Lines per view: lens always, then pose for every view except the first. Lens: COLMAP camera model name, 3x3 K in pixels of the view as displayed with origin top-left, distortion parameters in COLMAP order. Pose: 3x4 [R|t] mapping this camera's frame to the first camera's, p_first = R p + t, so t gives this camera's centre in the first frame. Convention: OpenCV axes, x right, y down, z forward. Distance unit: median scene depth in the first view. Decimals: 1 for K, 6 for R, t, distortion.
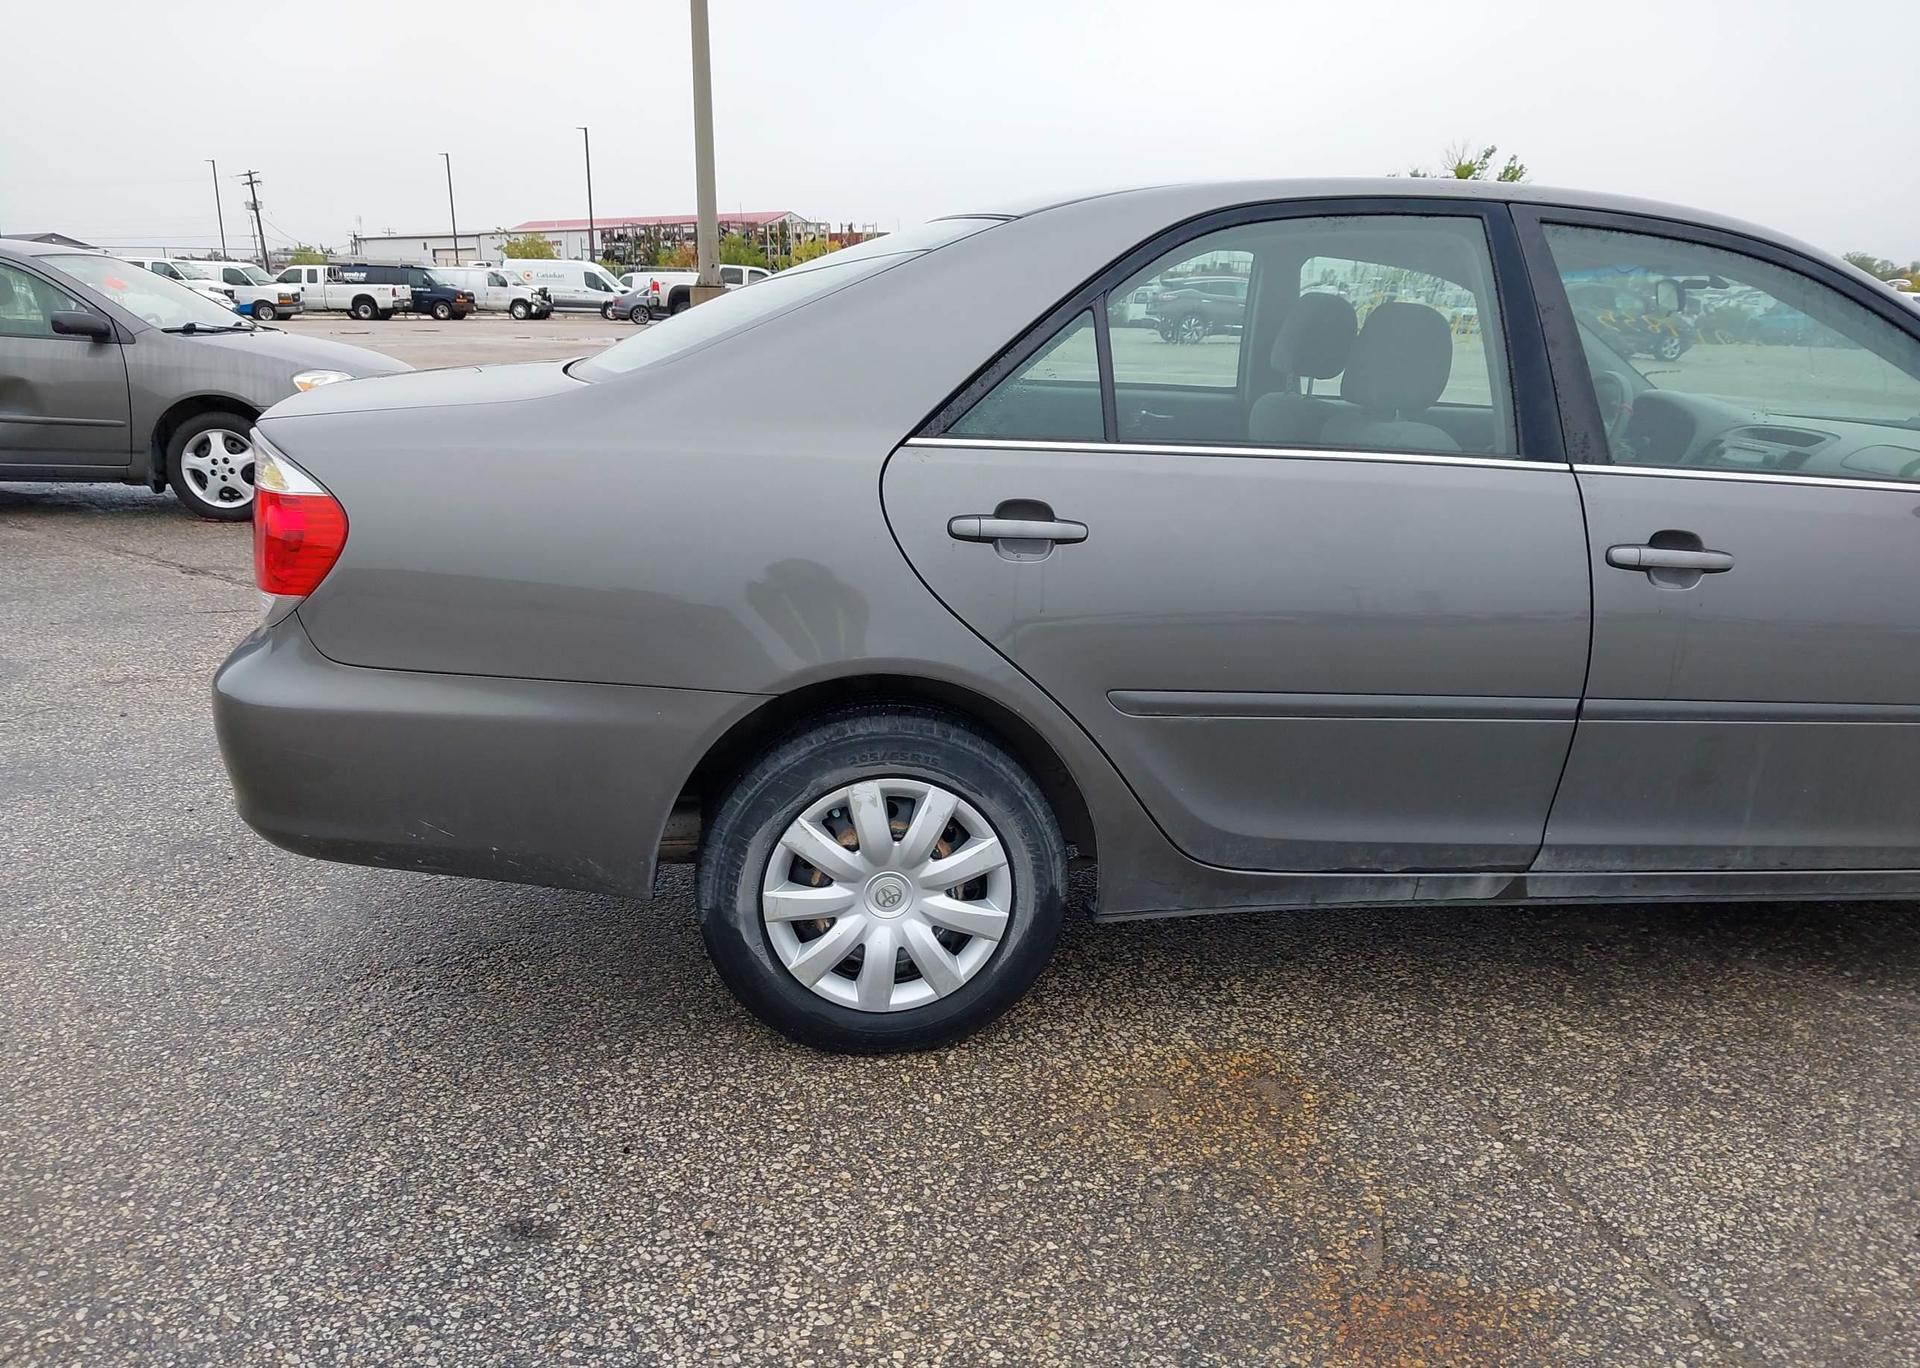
lens RADIAL K [[1518.4, 0, 953.0], [0, 1518.4, 719.0], [0, 0, 1]] dist [0.015338, -0.009671]
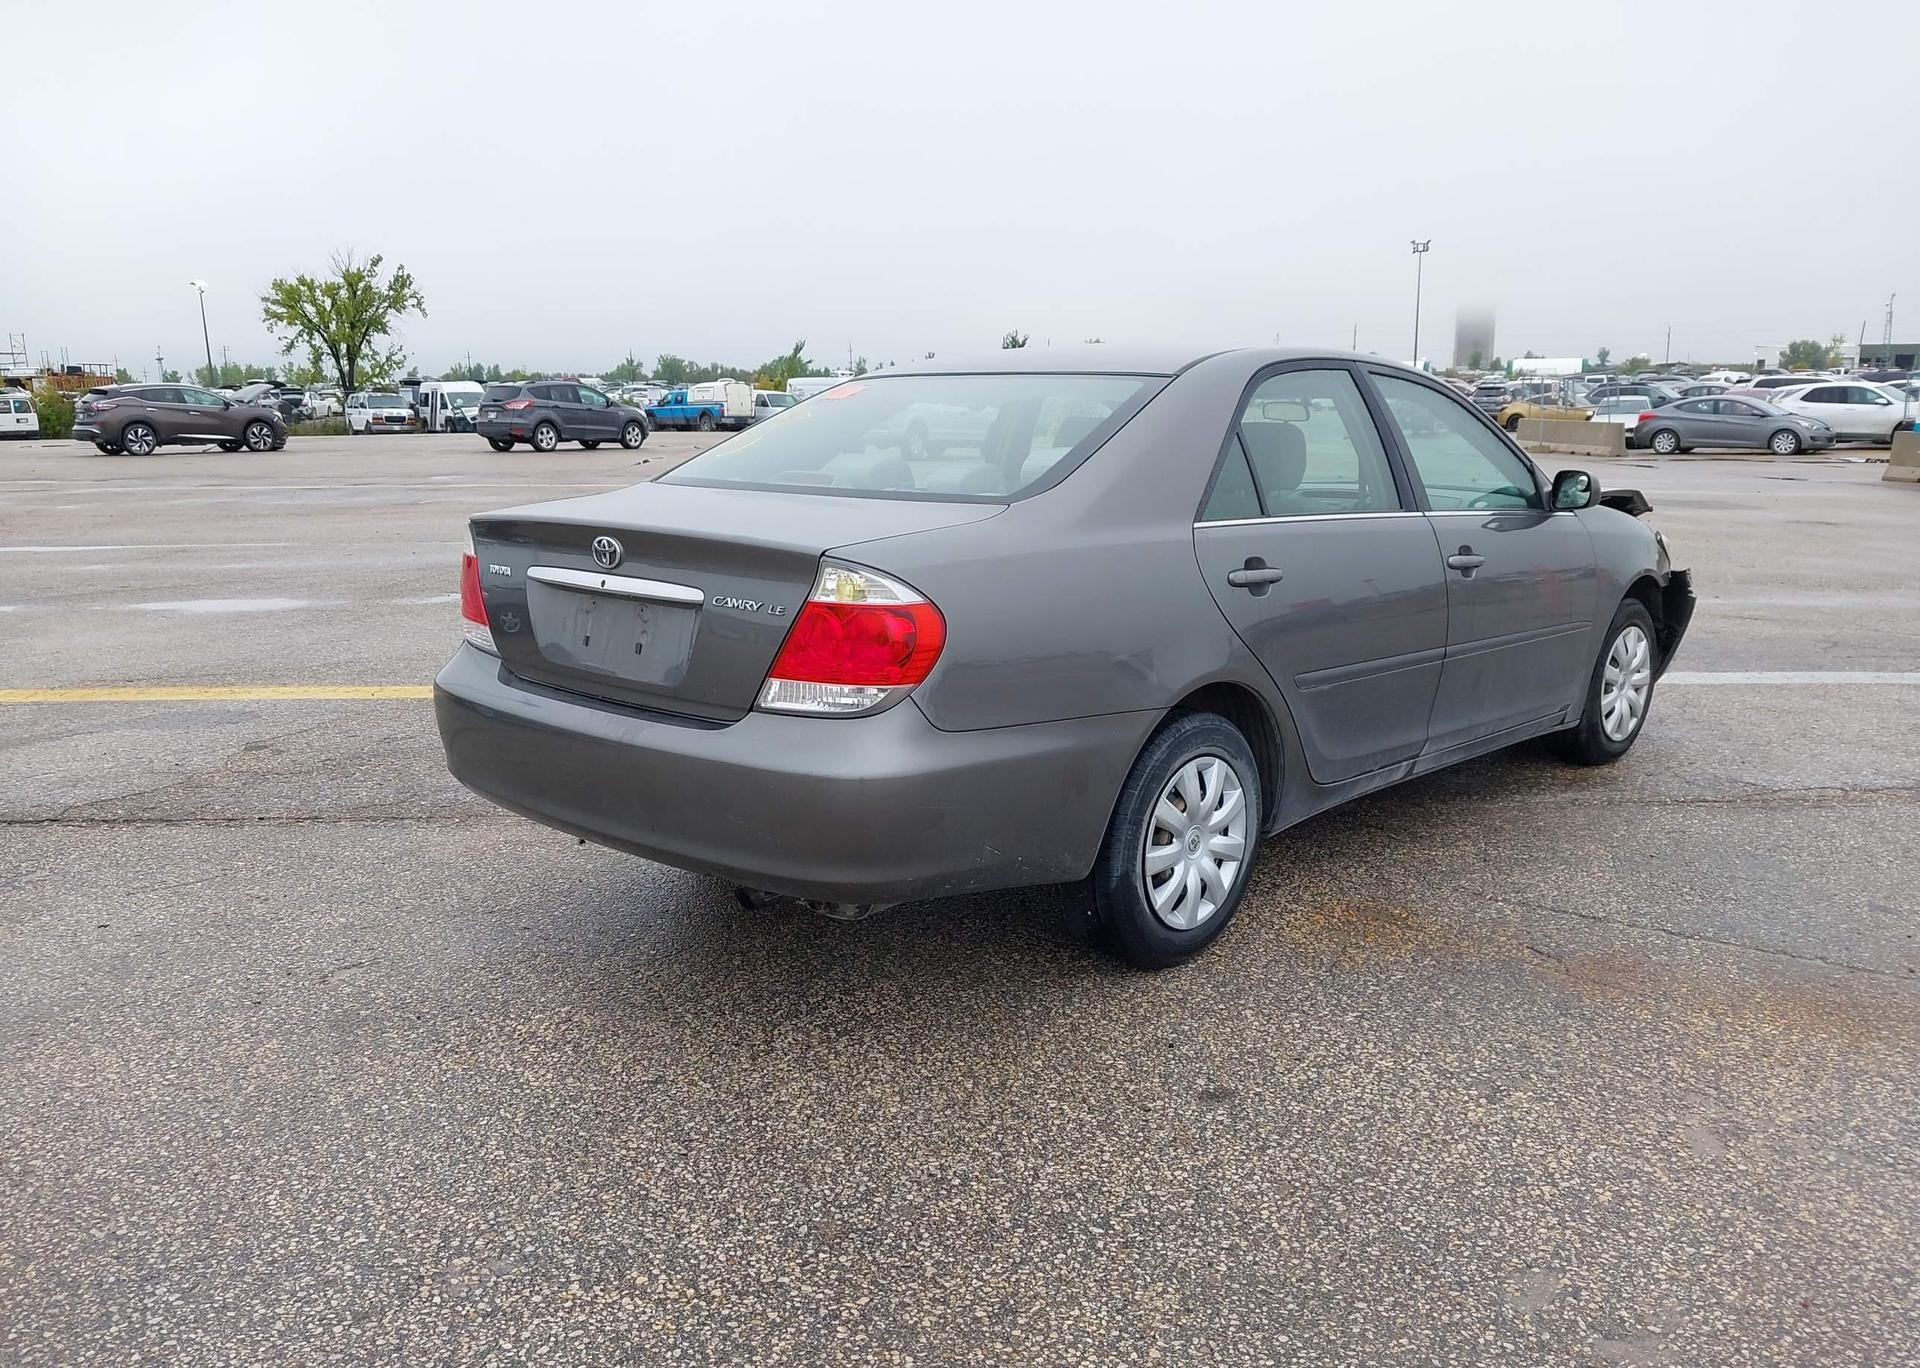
lens RADIAL K [[1518.4, 0, 953.0], [0, 1518.4, 719.0], [0, 0, 1]] dist [0.015338, -0.009671]
pose [[0.766860, -0.153186, 0.623265, -1.052556], [0.191826, 0.981415, 0.005192, -0.046785], [-0.612477, 0.115577, 0.781993, 0.012846]]
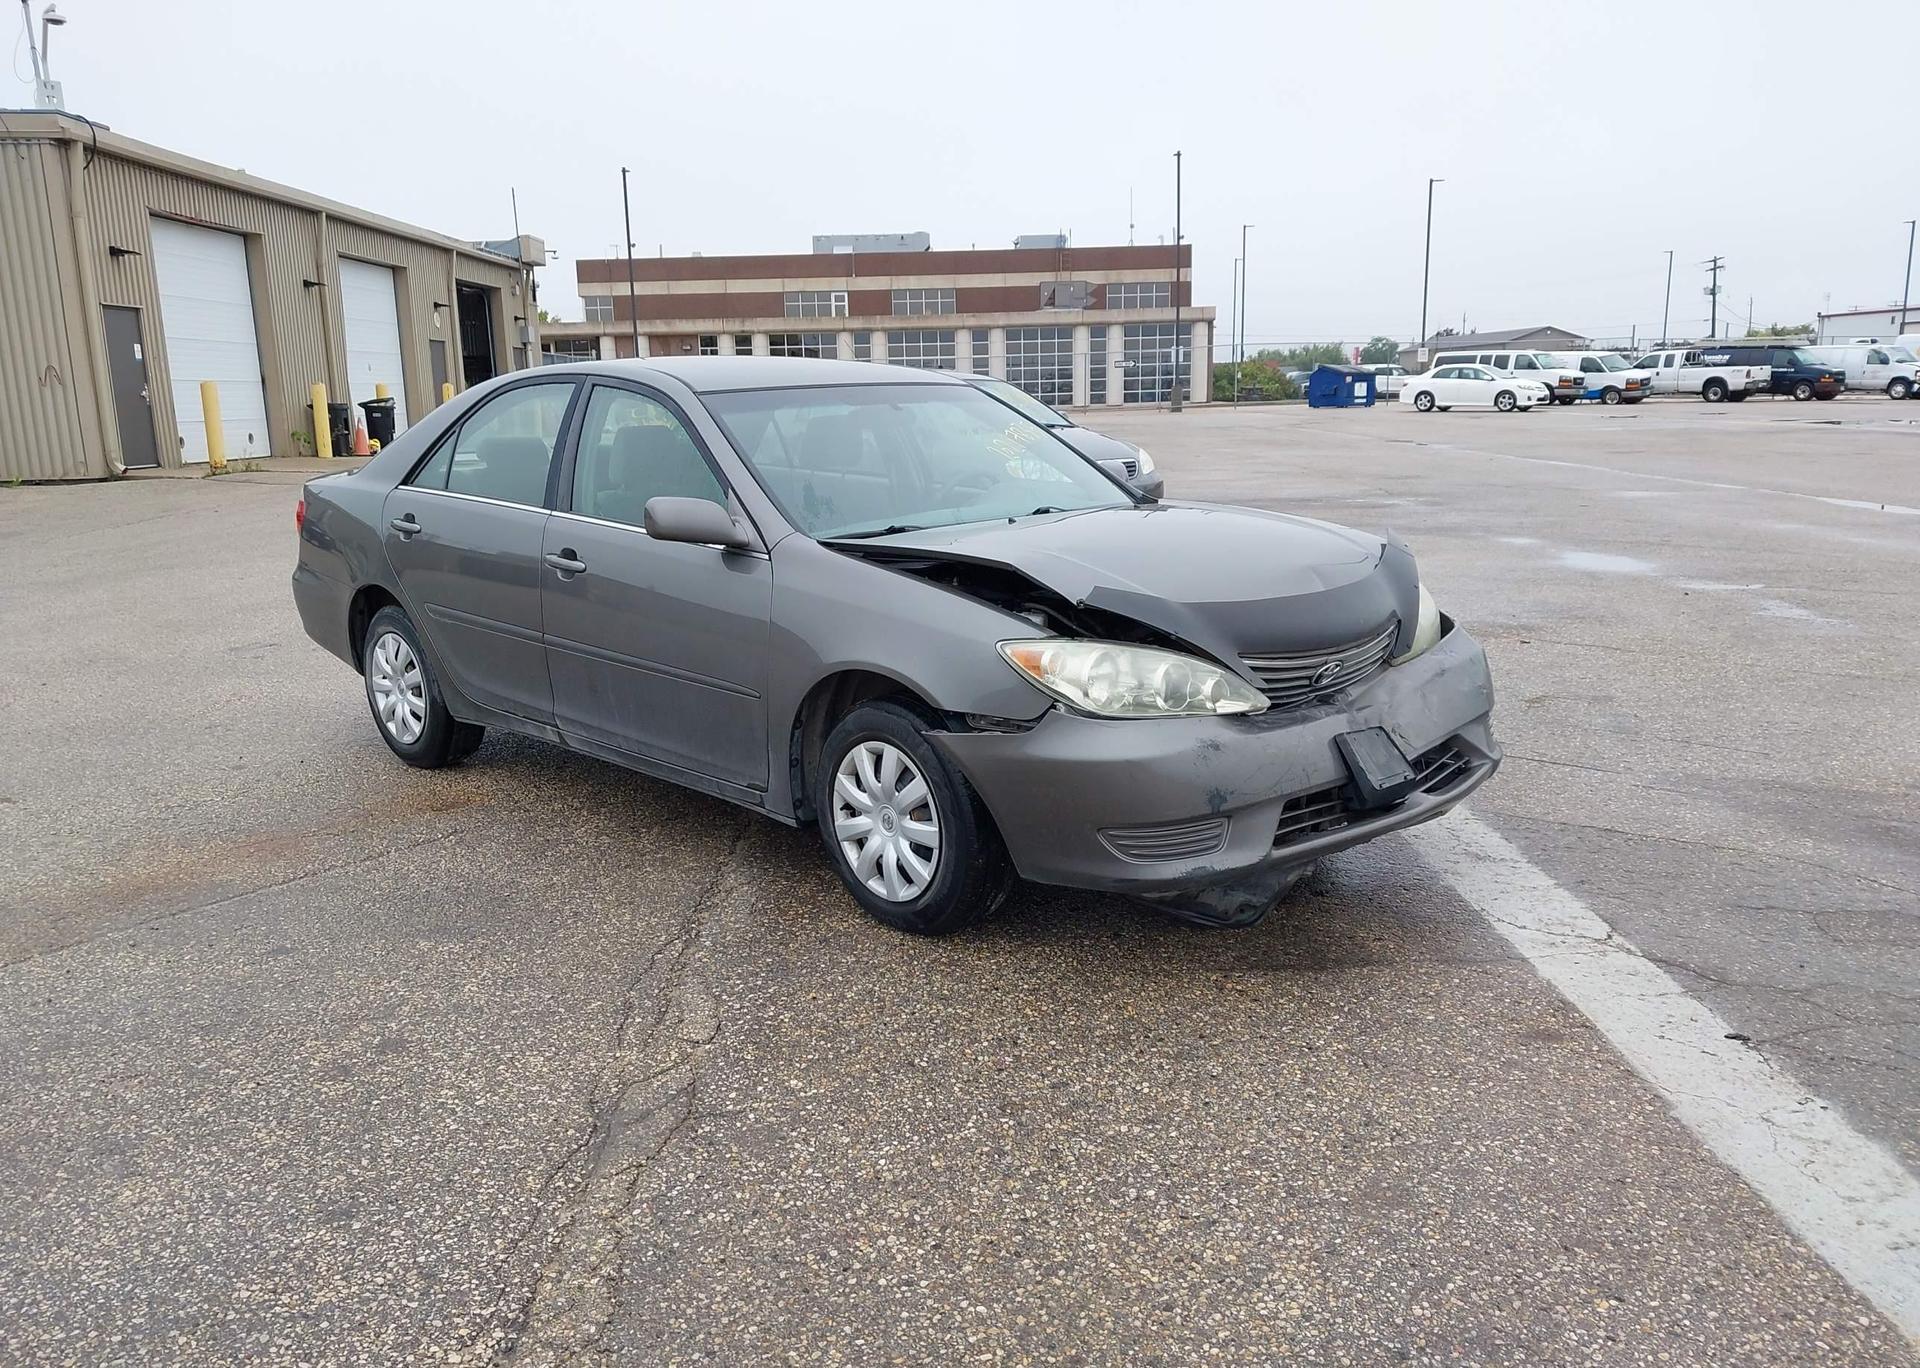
lens RADIAL K [[1503.1, 0, 966.6], [0, 1503.1, 714.6], [0, 0, 1]] dist [0.059603, -0.076305]
pose [[0.639402, 0.144407, -0.755189, 2.129594], [-0.184069, 0.982392, 0.032006, -0.069477], [0.746514, 0.118542, 0.654725, 0.165286]]
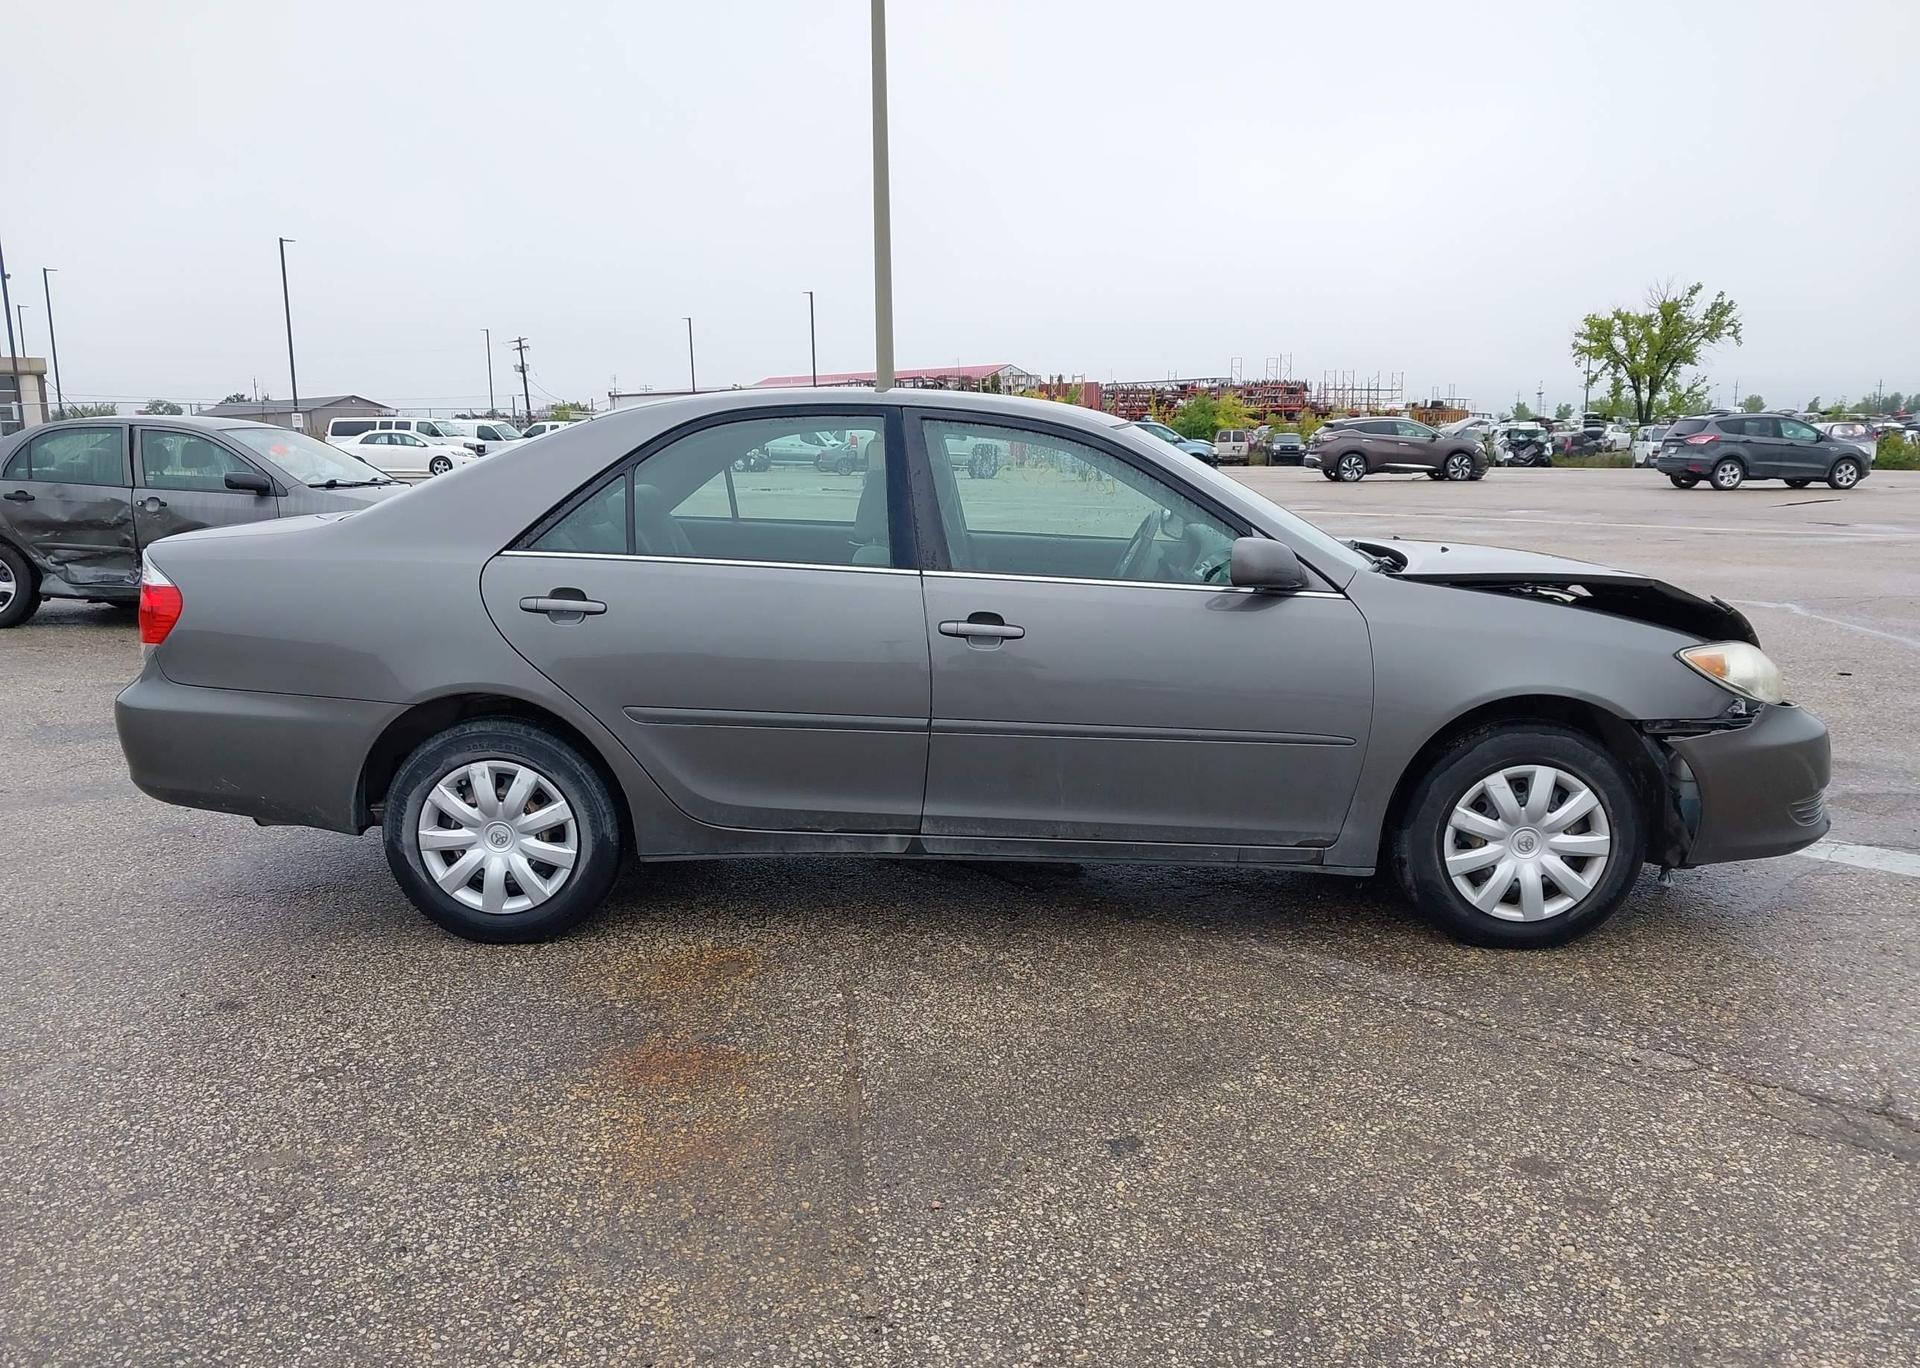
lens RADIAL K [[1518.4, 0, 953.0], [0, 1518.4, 719.0], [0, 0, 1]] dist [0.015338, -0.009671]
pose [[0.989634, 0.011133, -0.143180, 0.633185], [-0.023962, 0.995815, -0.088194, 0.119058], [0.141599, 0.090711, 0.985759, -0.493186]]
